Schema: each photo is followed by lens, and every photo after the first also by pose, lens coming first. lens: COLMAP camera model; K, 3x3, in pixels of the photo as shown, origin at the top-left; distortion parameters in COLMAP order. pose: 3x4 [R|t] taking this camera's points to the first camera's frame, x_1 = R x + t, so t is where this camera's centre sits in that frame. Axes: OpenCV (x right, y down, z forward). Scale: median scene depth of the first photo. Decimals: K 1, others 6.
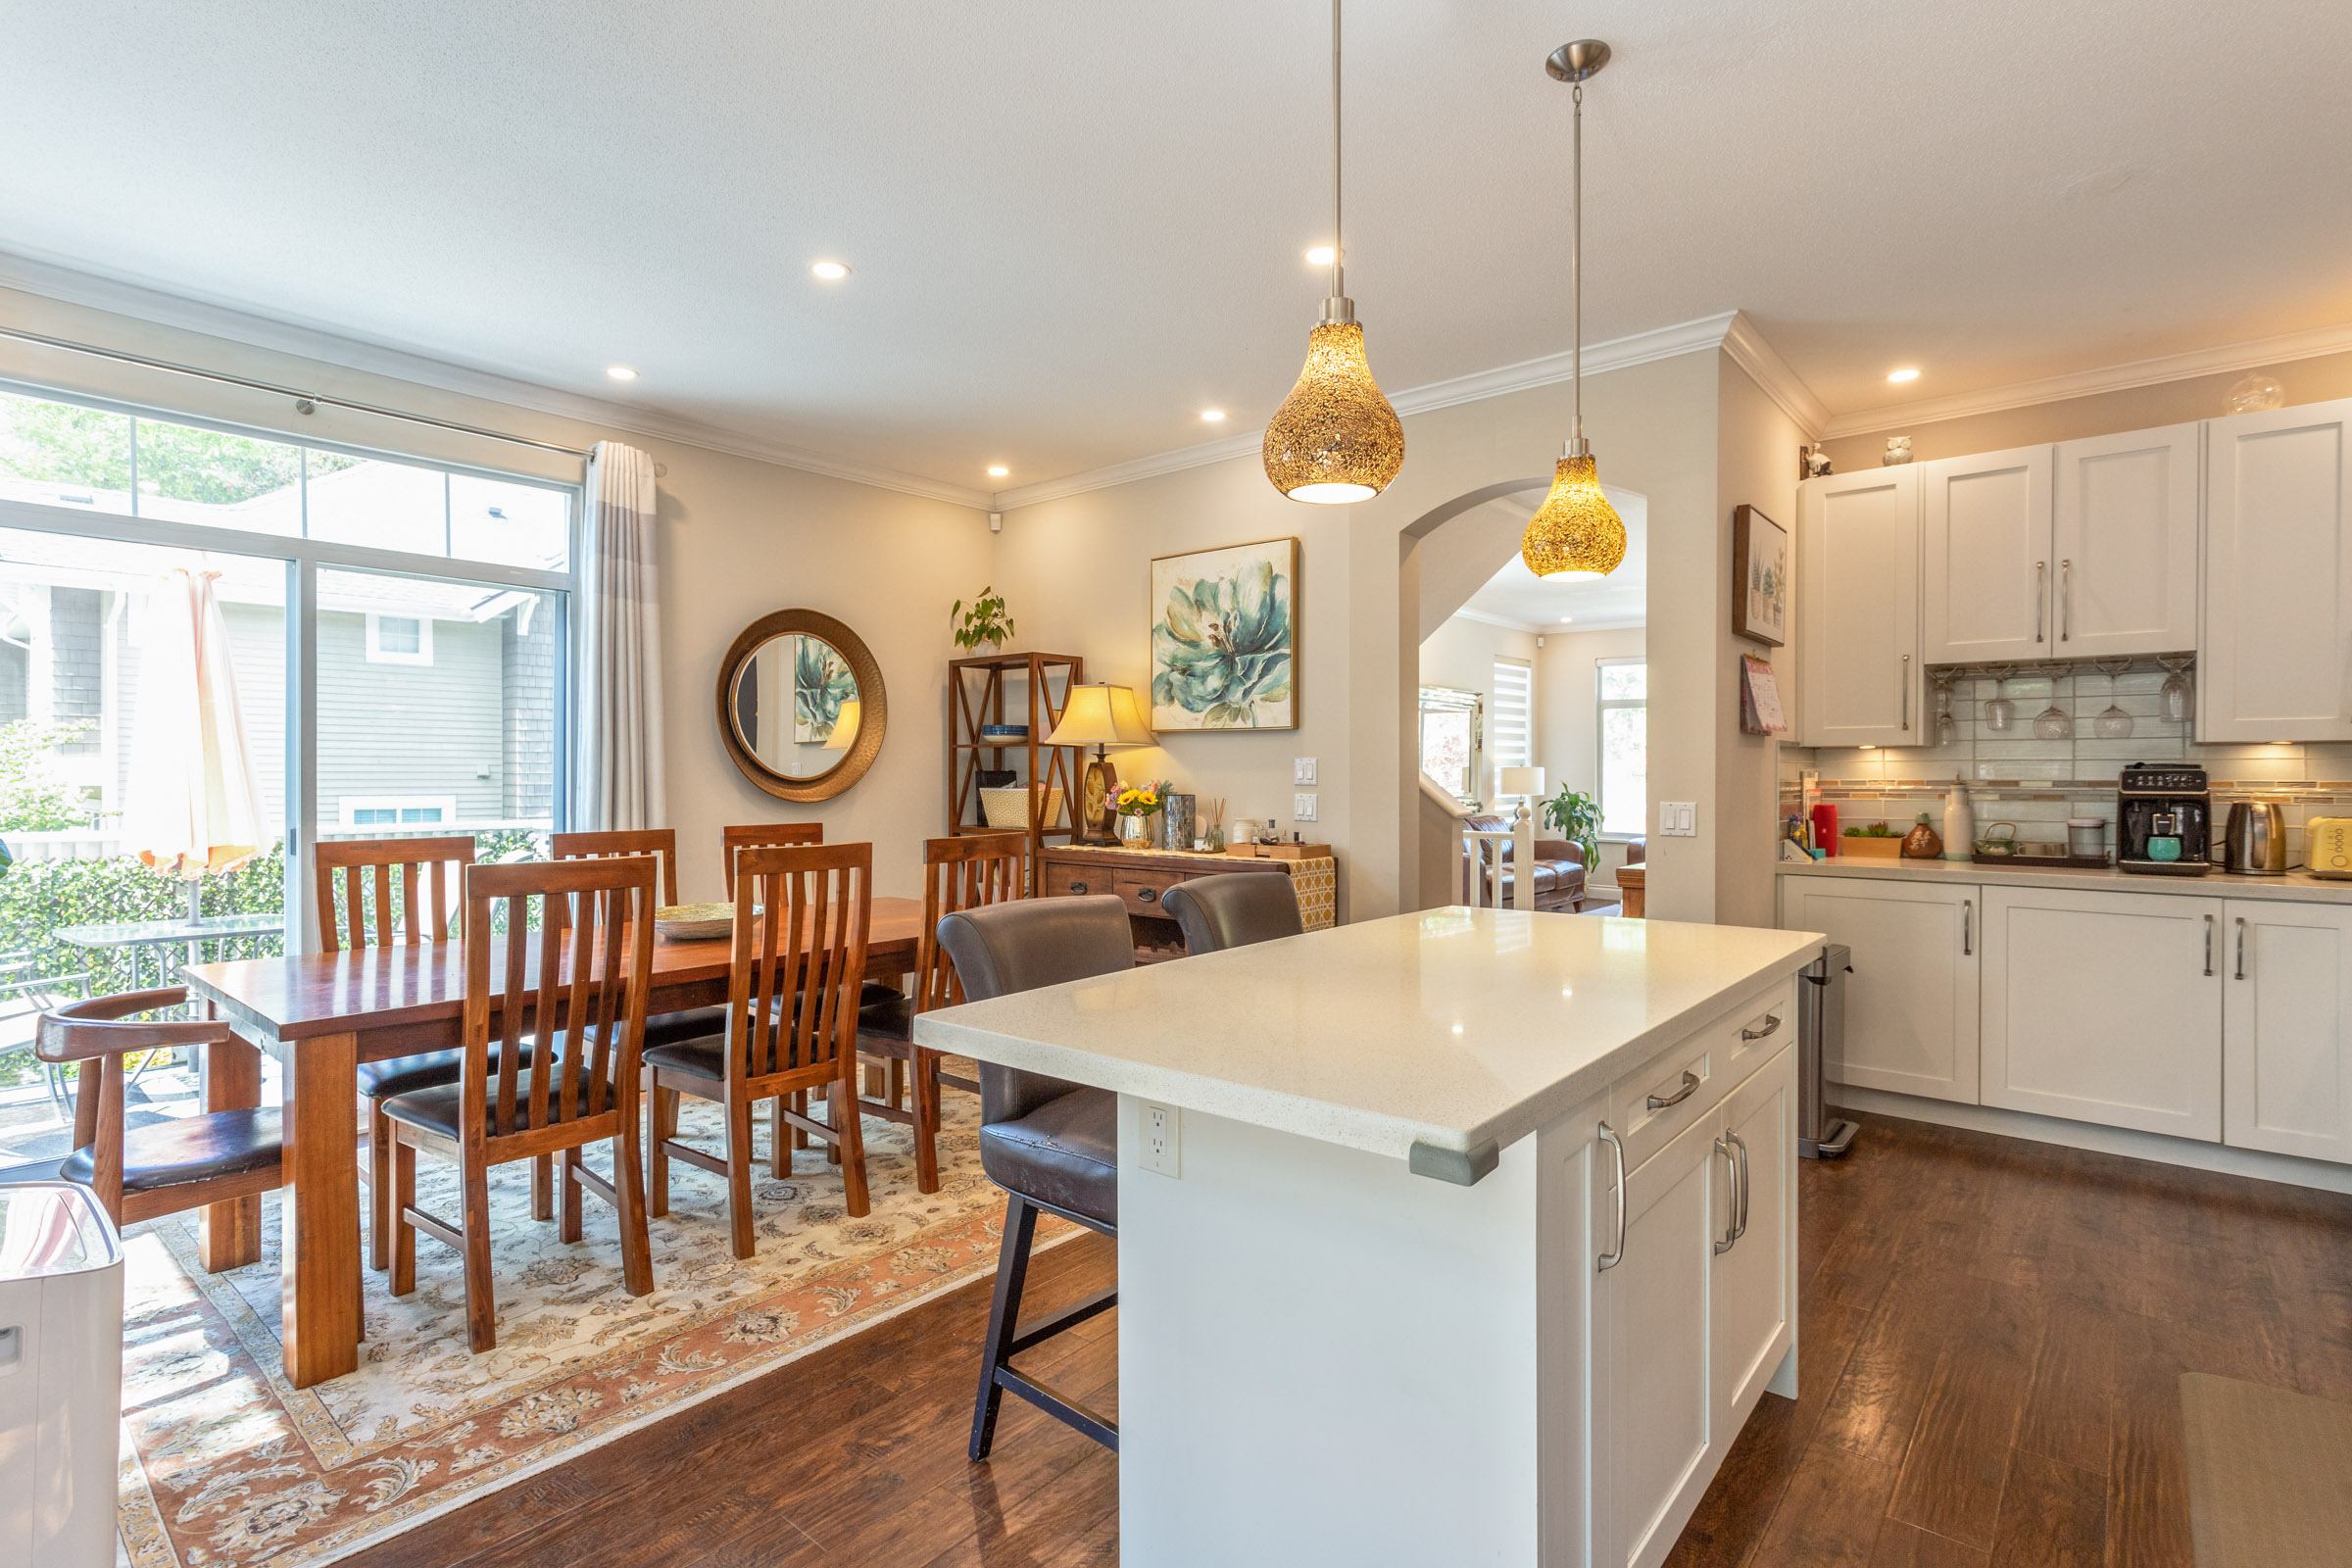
lens RADIAL K [[1128.6, 0, 1158.8], [0, 1128.6, 778.0], [0, 0, 1]] dist [0.001580, 0.000020]
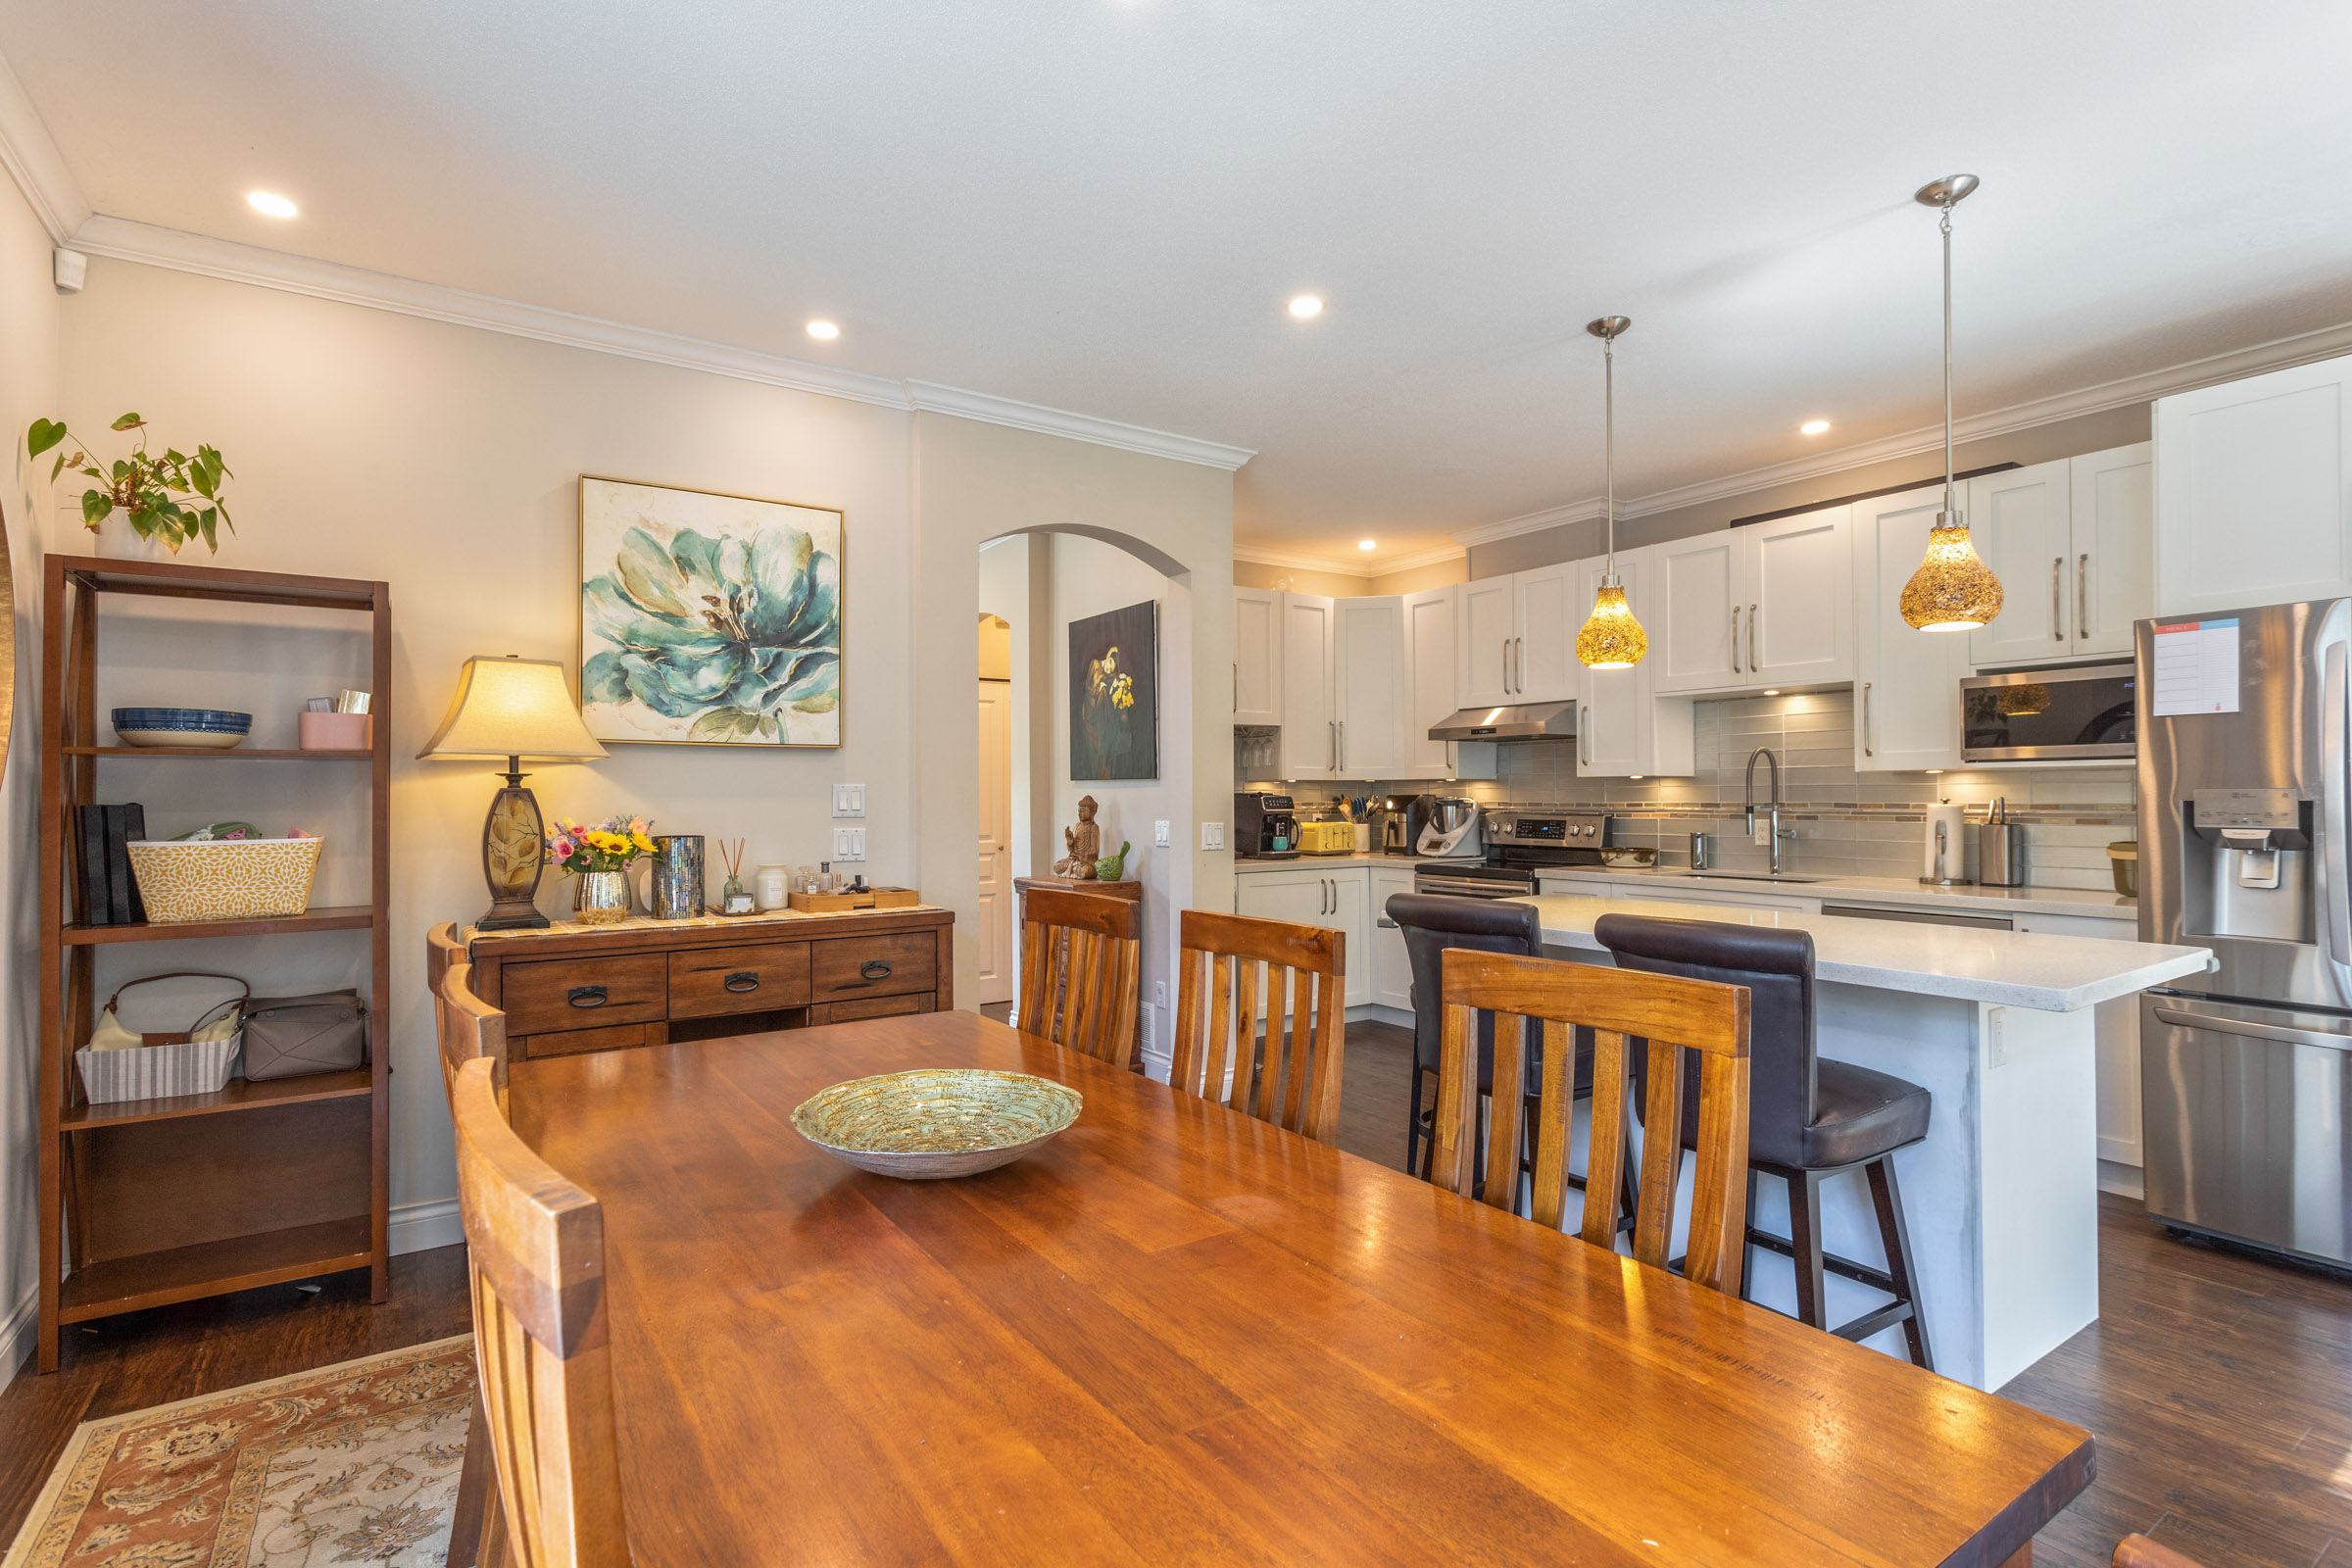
lens RADIAL K [[1128.6, 0, 1164.0], [0, 1128.6, 782.0], [0, 0, 1]] dist [0.001580, 0.000020]
pose [[0.272470, 0.009109, 0.962121, -0.564306], [0.008641, 0.999892, -0.011914, -0.007380], [-0.962126, 0.011560, 0.272362, 0.531307]]
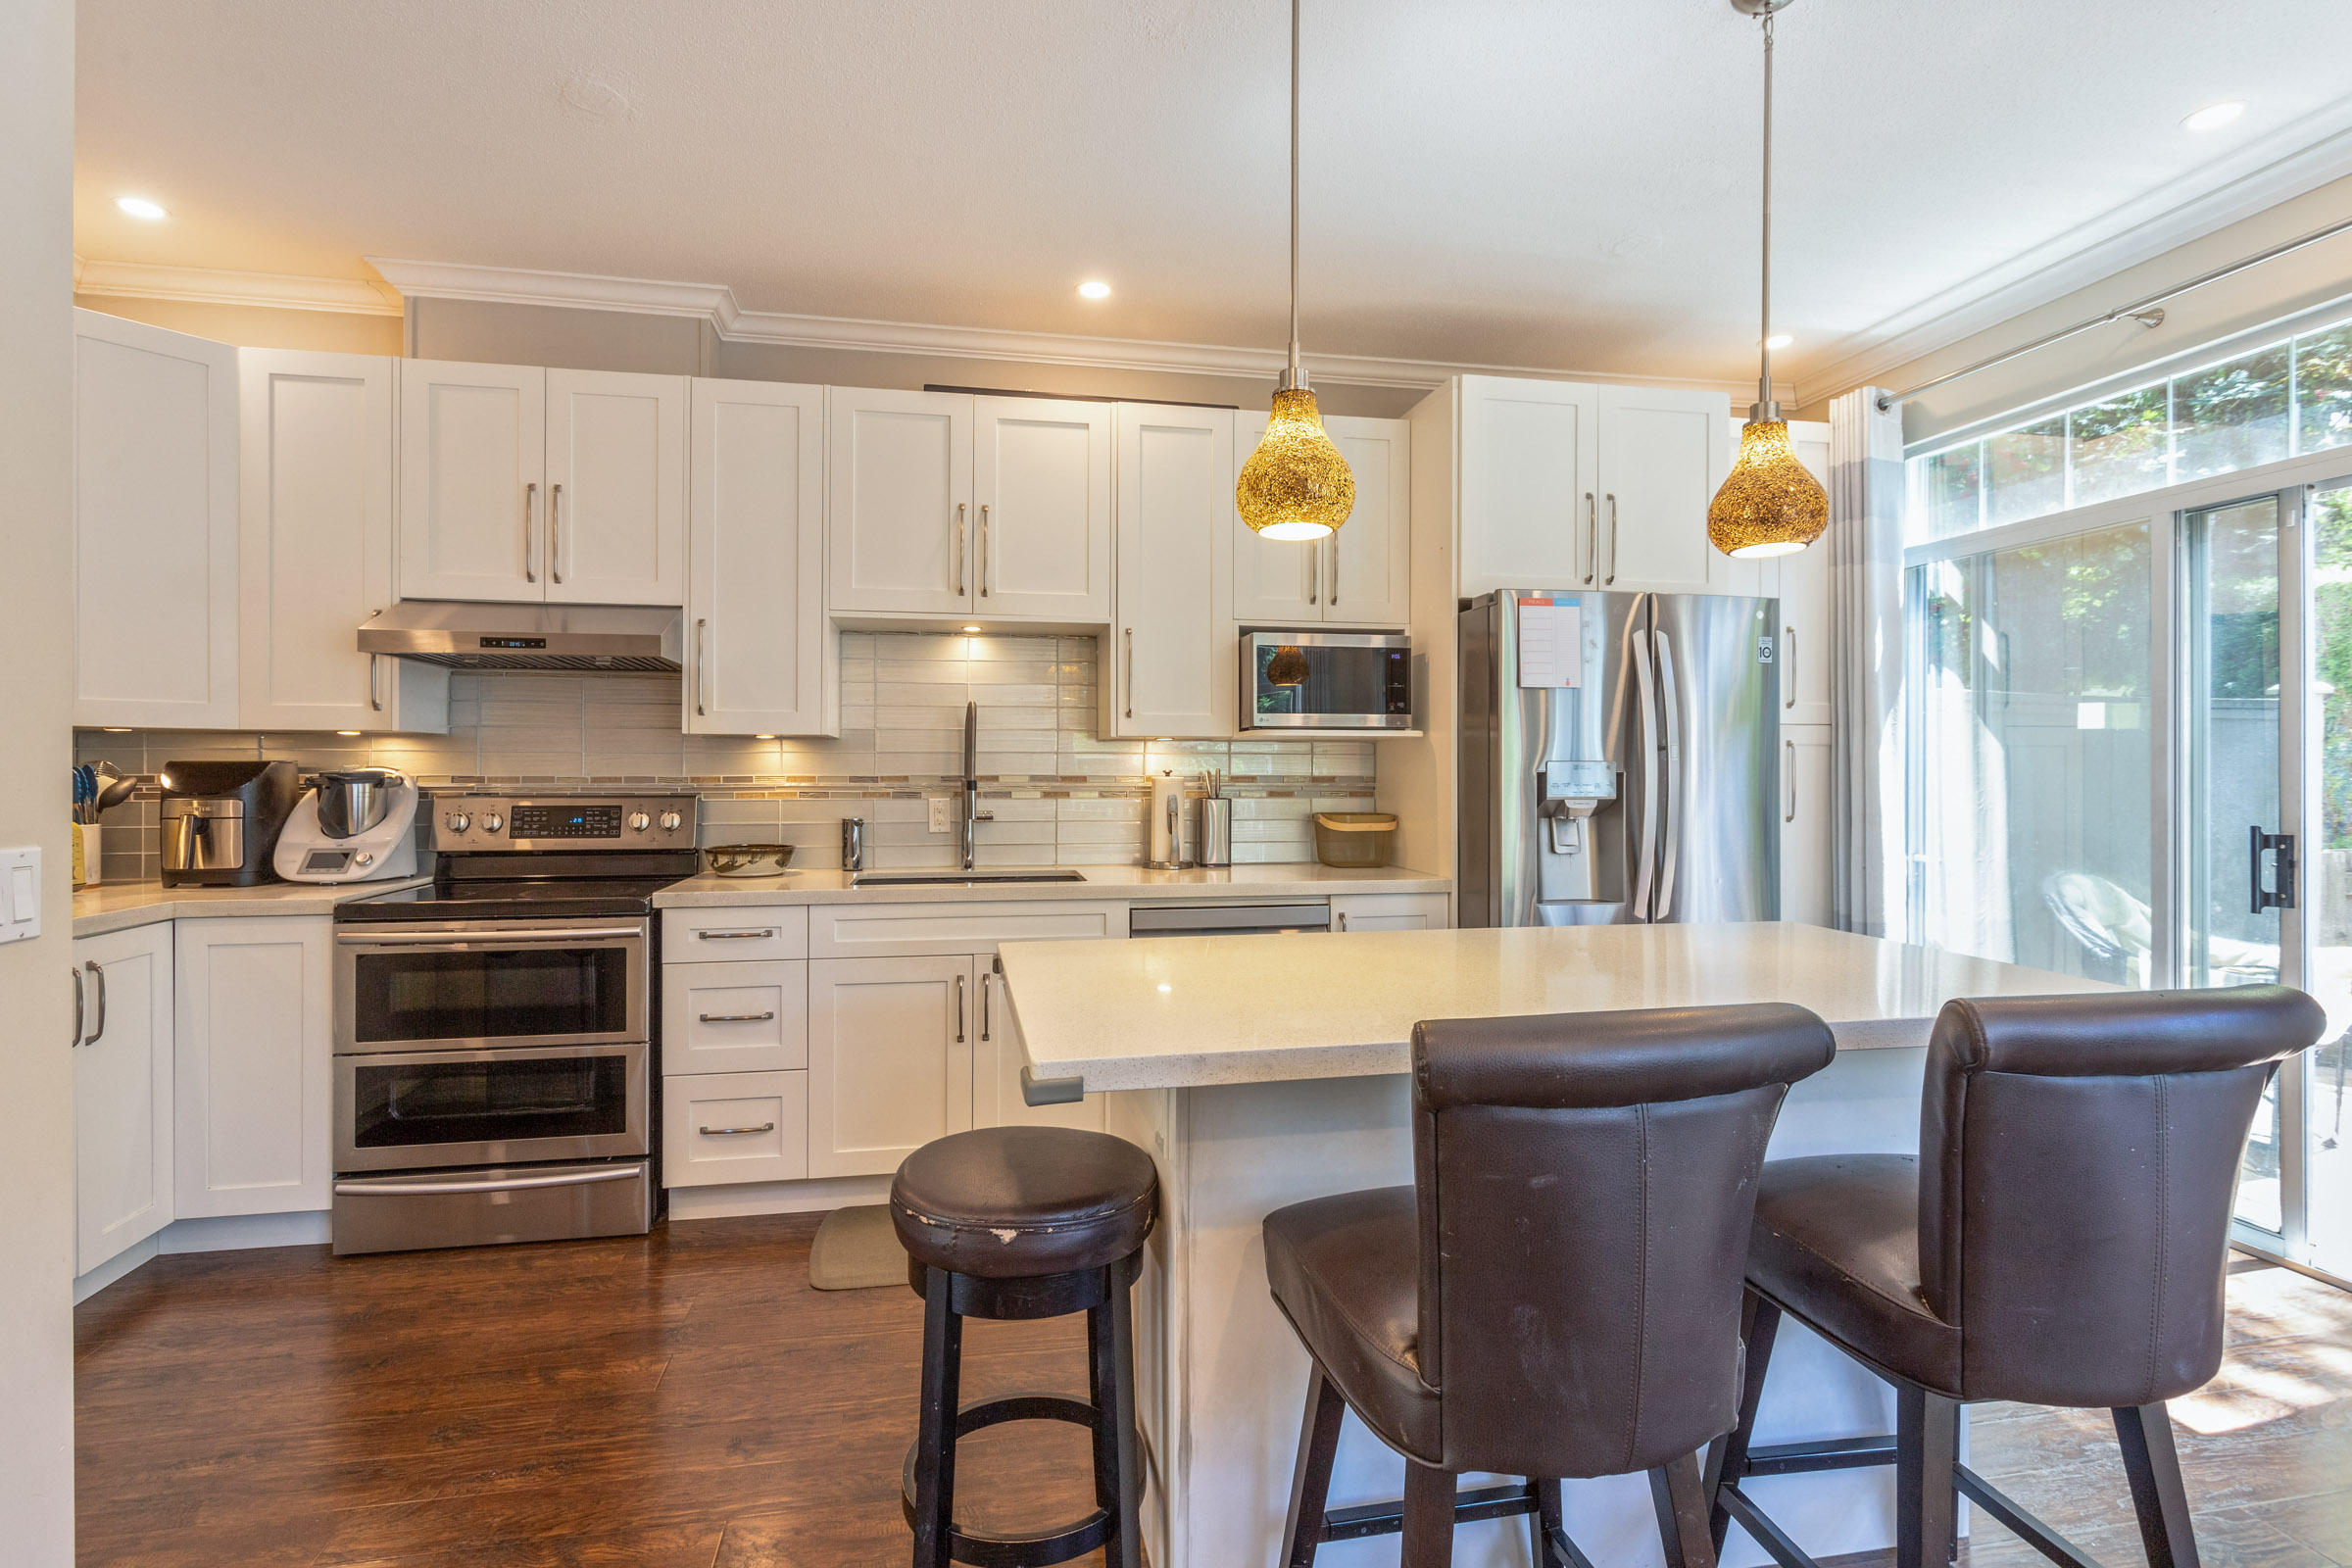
lens RADIAL K [[1128.6, 0, 1162.0], [0, 1128.6, 772.9], [0, 0, 1]] dist [0.001580, 0.000020]
pose [[-0.781068, -0.006741, 0.624410, -0.039513], [-0.000722, 0.999951, 0.009892, -0.005741], [-0.624446, 0.007275, -0.781034, 0.786277]]
